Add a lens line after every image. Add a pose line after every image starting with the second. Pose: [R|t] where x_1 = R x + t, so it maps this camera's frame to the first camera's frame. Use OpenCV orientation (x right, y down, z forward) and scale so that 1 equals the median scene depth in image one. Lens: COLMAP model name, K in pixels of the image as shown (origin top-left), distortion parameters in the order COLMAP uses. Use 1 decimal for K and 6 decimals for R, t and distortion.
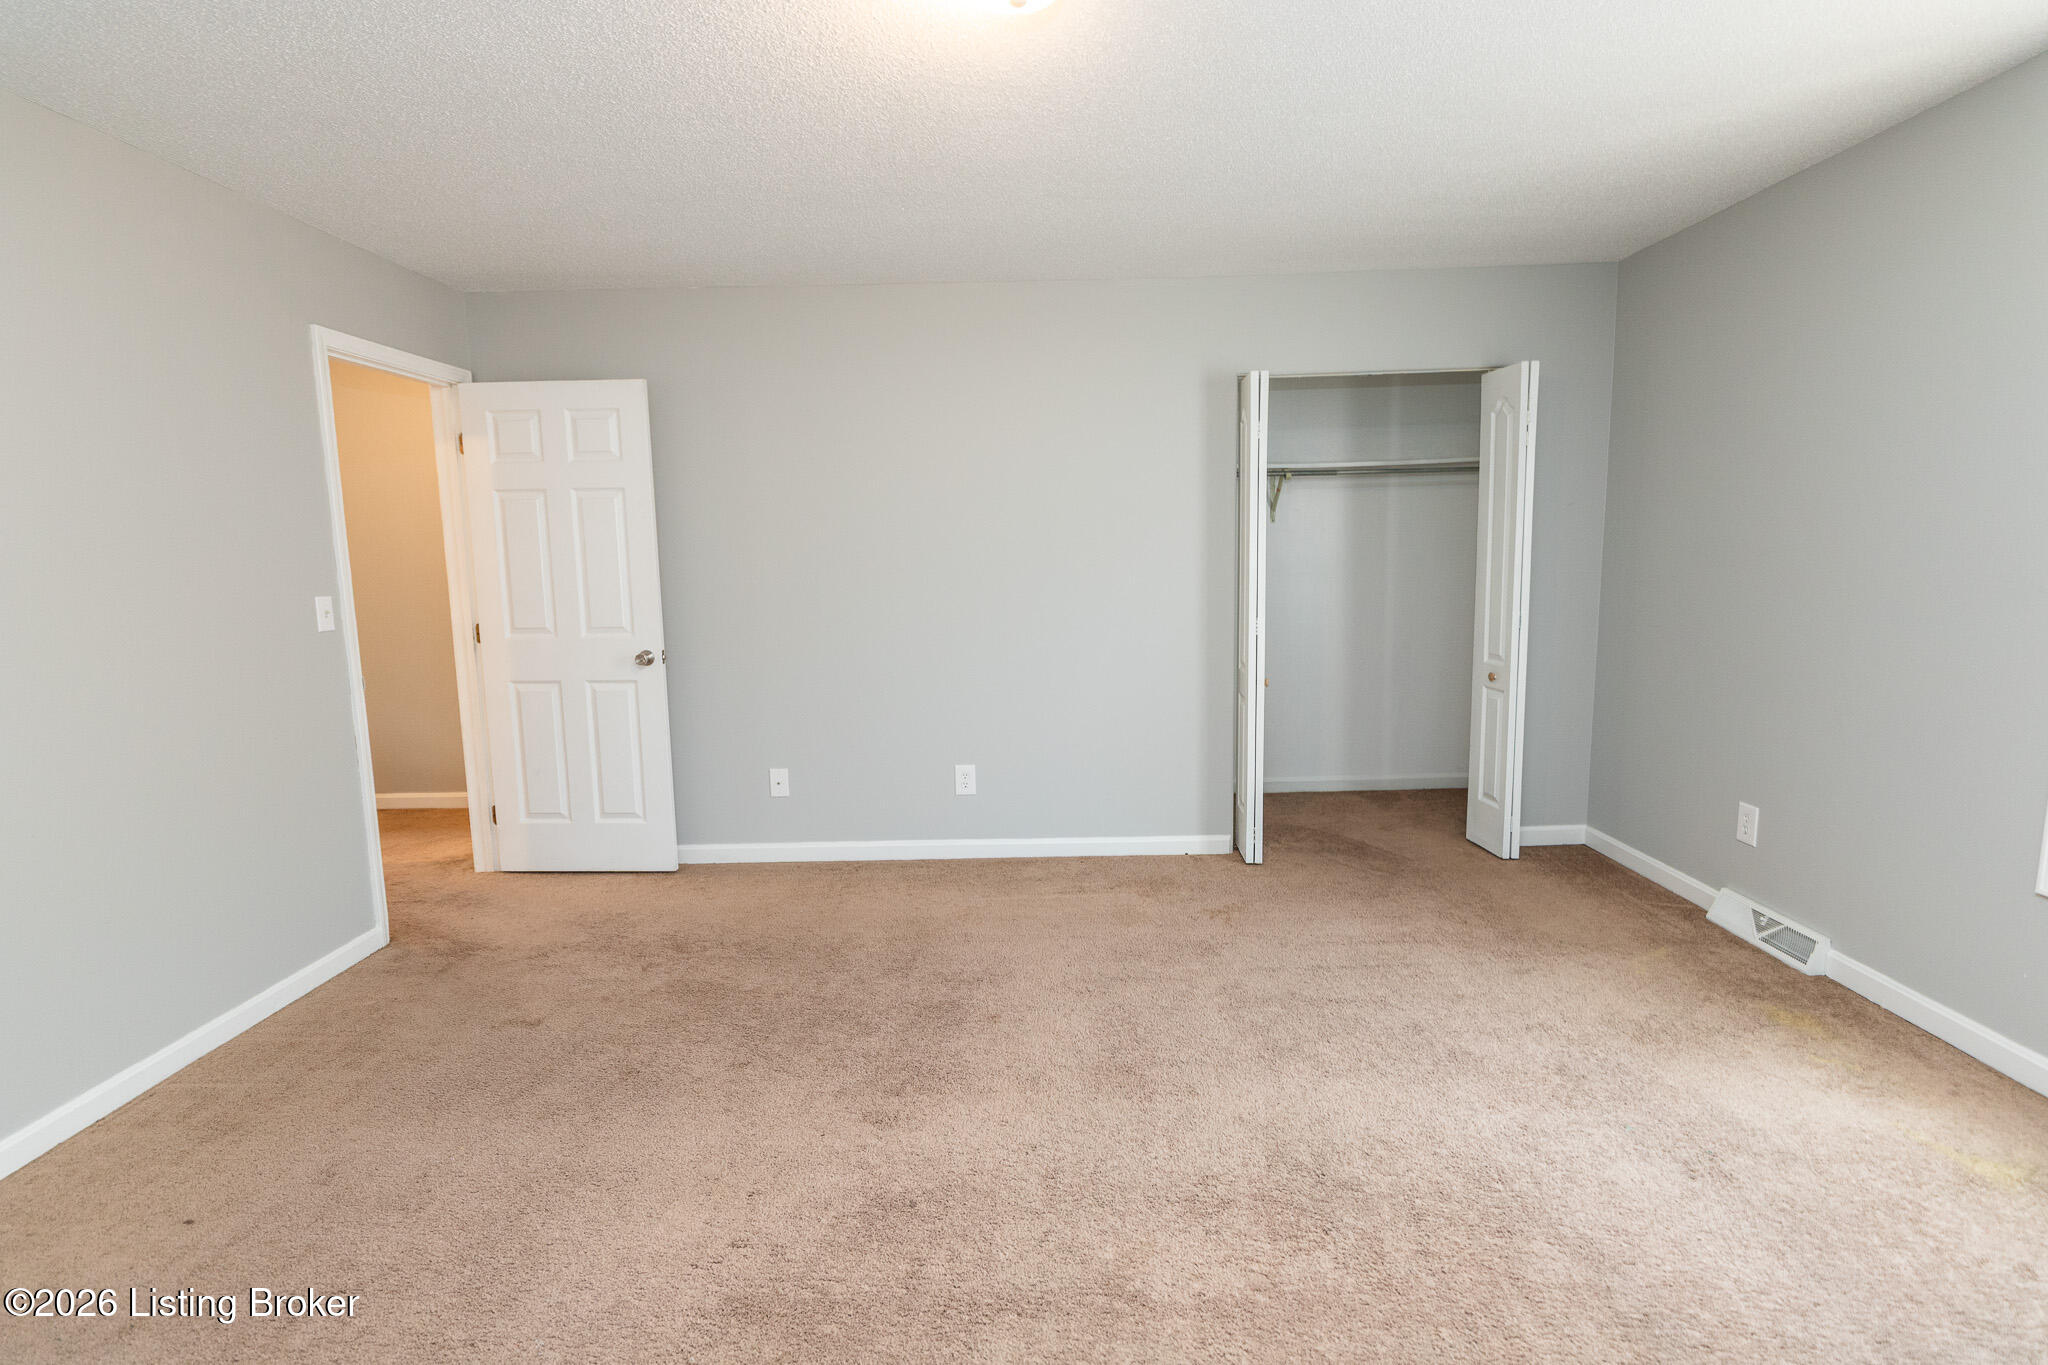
lens RADIAL K [[979.4, 0, 1027.4], [0, 979.4, 677.2], [0, 0, 1]] dist [-0.002192, -0.000439]
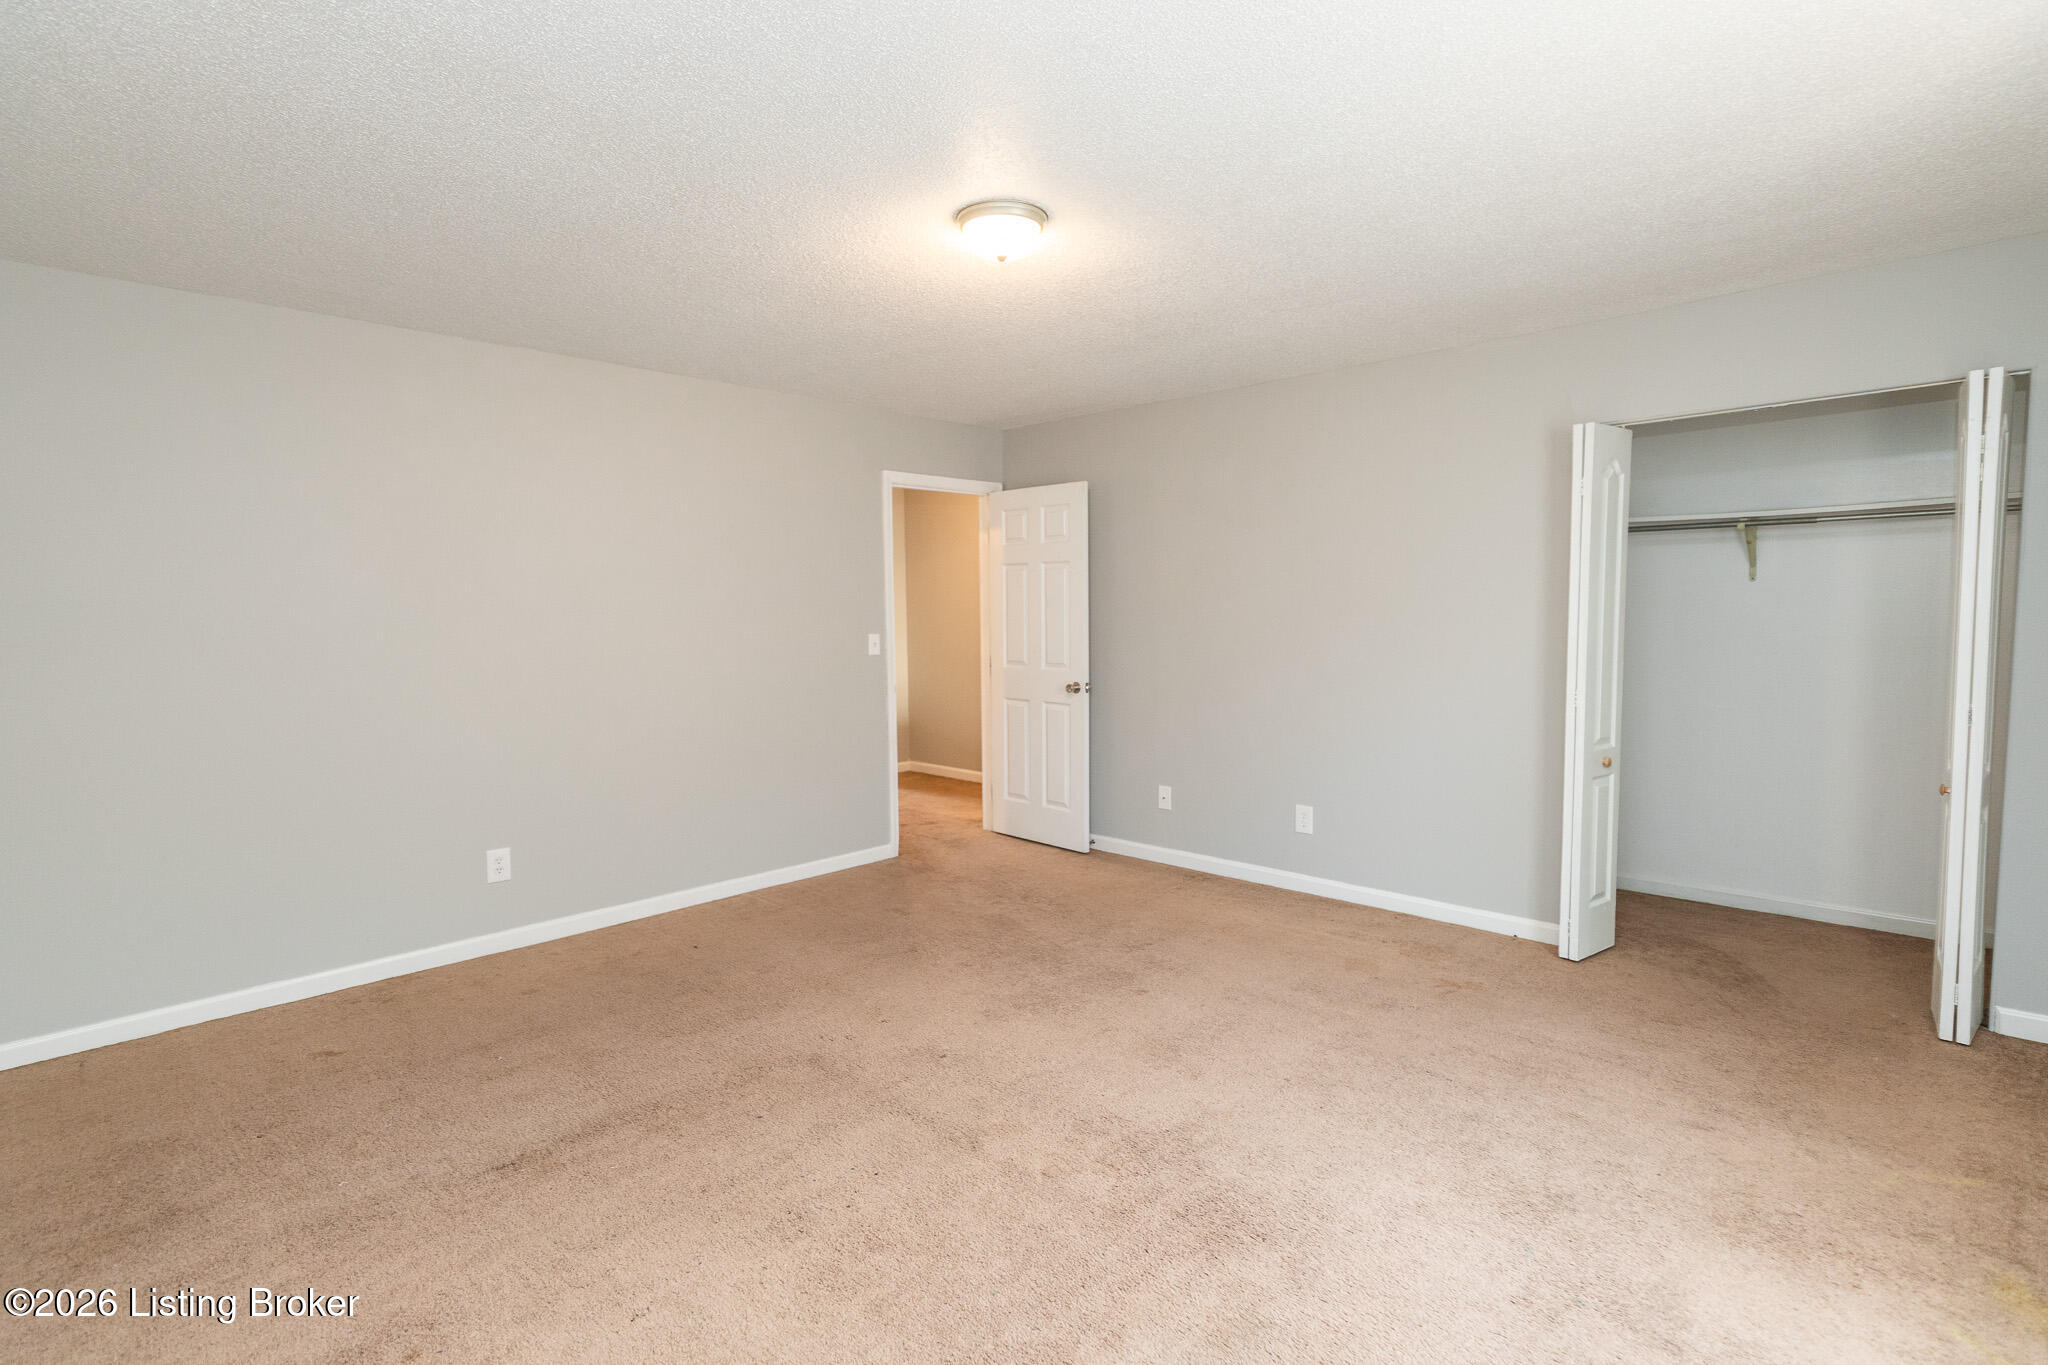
lens RADIAL K [[979.4, 0, 1034.8], [0, 979.4, 676.5], [0, 0, 1]] dist [-0.002192, -0.000439]
pose [[0.731996, 0.059951, -0.678666, 0.491726], [-0.093497, 0.995536, -0.012902, -0.012596], [0.674863, 0.072898, 0.734334, -0.016137]]
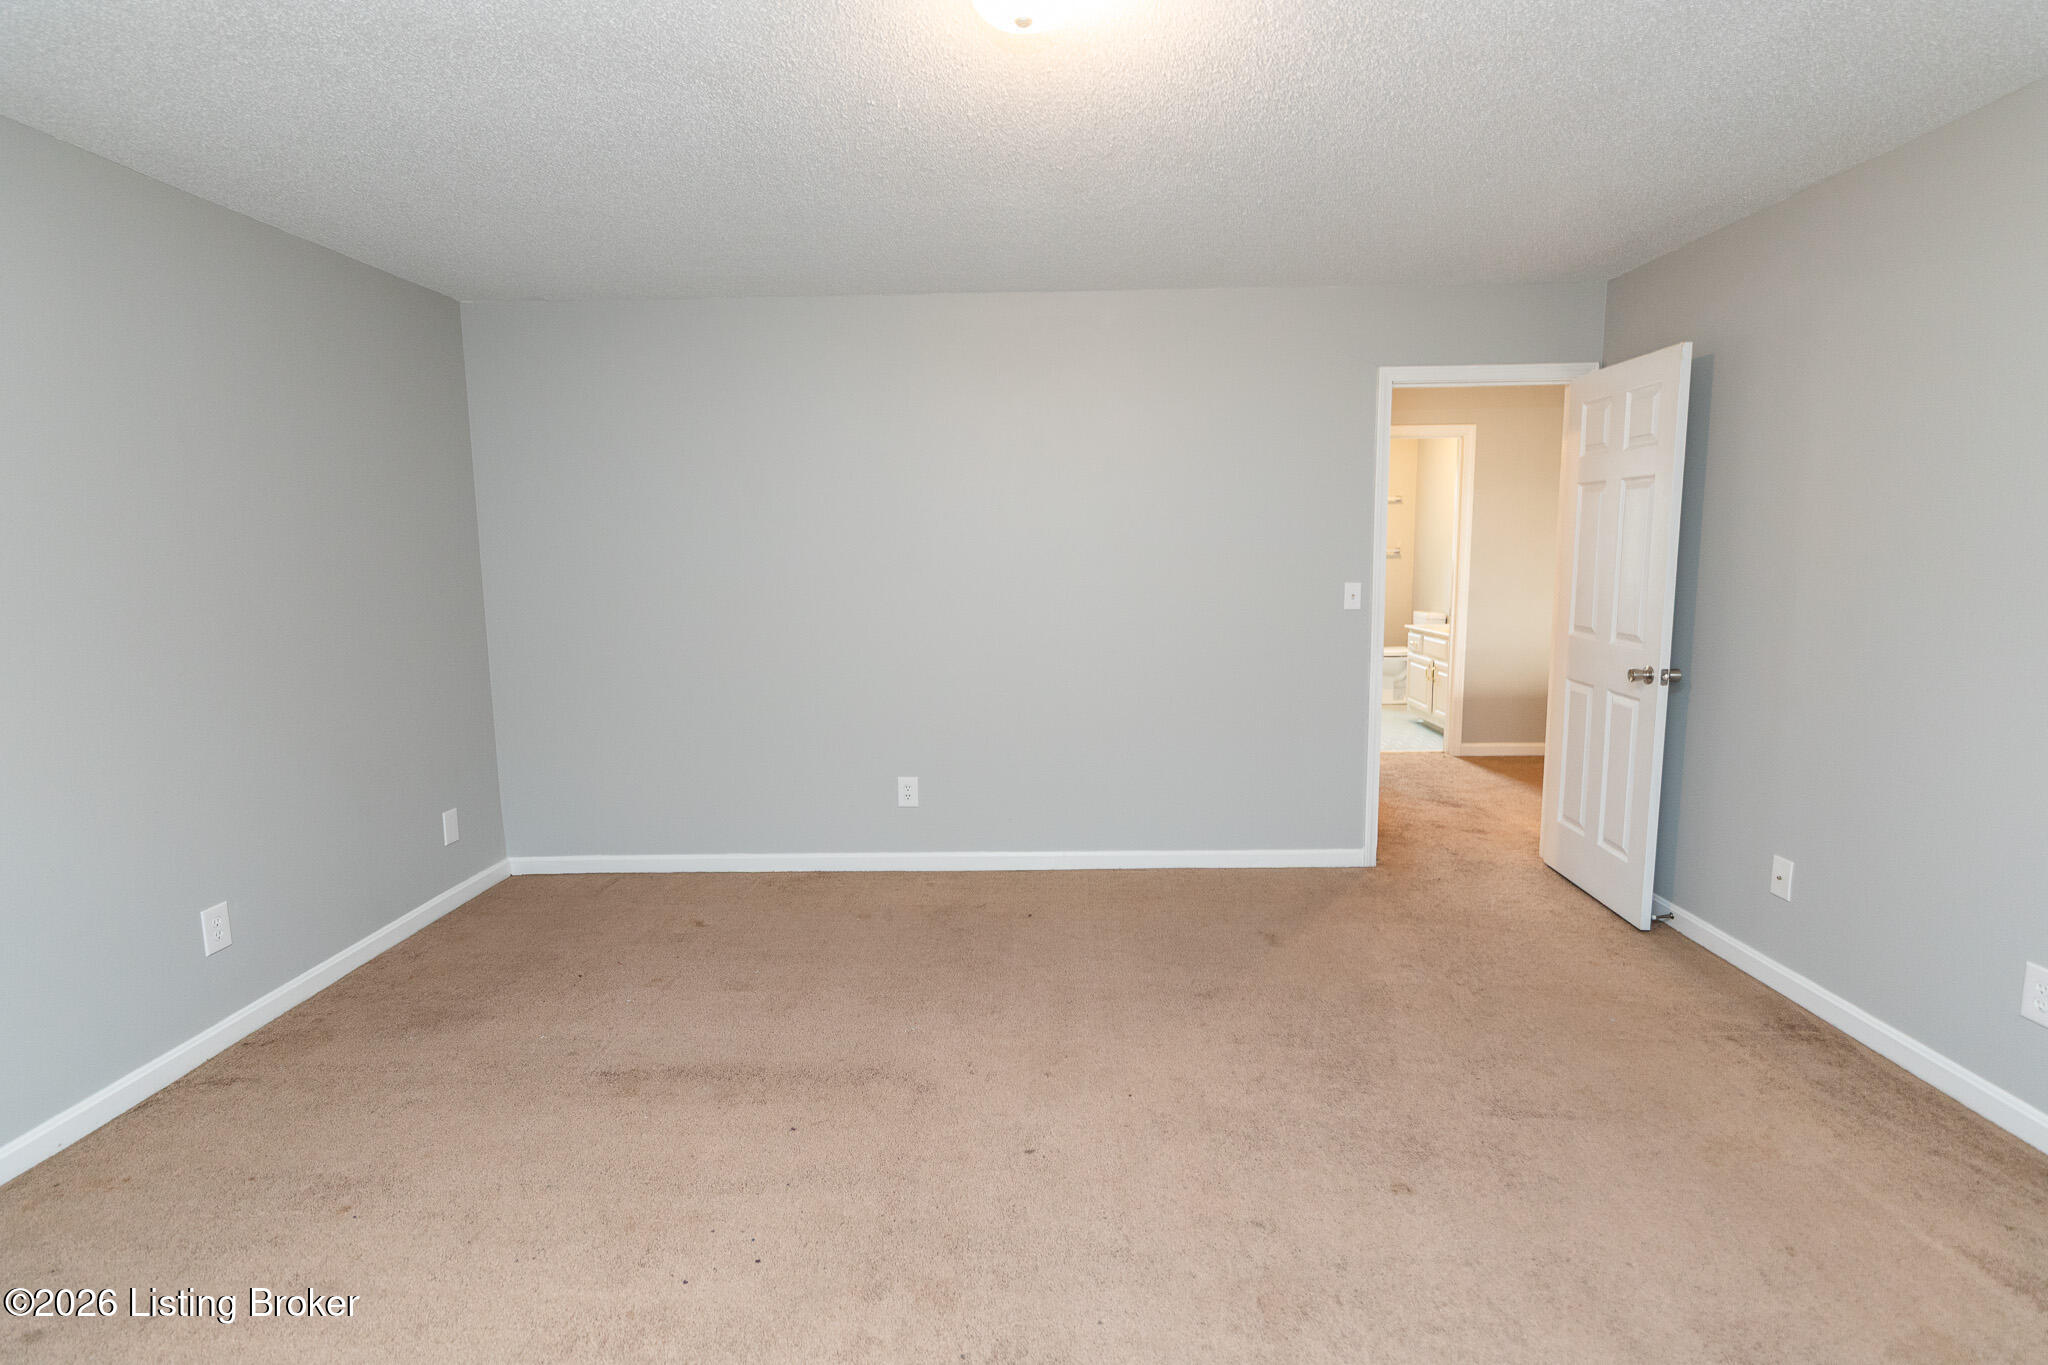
lens RADIAL K [[979.4, 0, 1035.2], [0, 979.4, 681.2], [0, 0, 1]] dist [-0.002192, -0.000439]
pose [[-0.004026, 0.155029, -0.987902, 0.472771], [-0.116871, 0.981067, 0.154433, -0.086760], [0.993139, 0.116079, 0.014168, 0.478657]]
